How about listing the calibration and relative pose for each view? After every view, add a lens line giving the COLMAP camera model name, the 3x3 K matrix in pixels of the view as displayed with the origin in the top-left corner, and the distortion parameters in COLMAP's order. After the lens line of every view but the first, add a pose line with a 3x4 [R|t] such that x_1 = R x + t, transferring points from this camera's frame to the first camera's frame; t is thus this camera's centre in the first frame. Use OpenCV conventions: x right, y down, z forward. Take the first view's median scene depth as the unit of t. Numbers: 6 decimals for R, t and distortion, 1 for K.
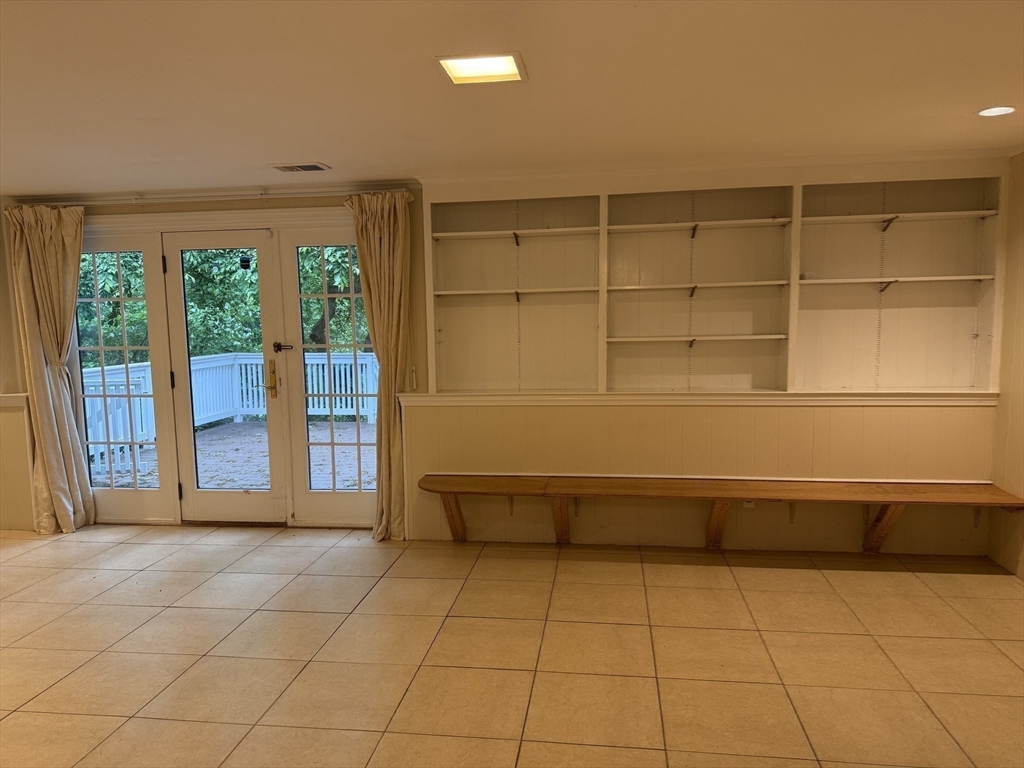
lens RADIAL K [[718.8, 0, 521.1], [0, 718.8, 388.4], [0, 0, 1]] dist [0.064883, -0.069123]
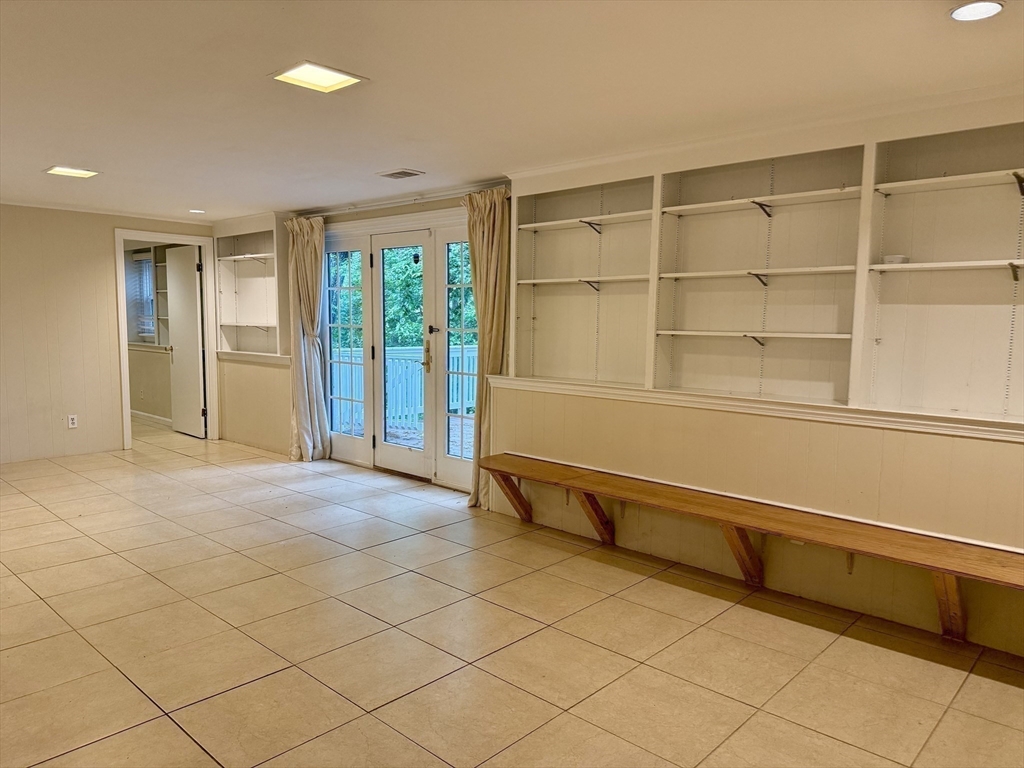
lens RADIAL K [[718.8, 0, 511.6], [0, 718.8, 385.7], [0, 0, 1]] dist [0.064883, -0.069123]
pose [[0.817683, 0.083552, -0.569573, 0.480396], [-0.085238, 0.996078, 0.023749, -0.005282], [0.569323, 0.029130, 0.821598, 0.131189]]
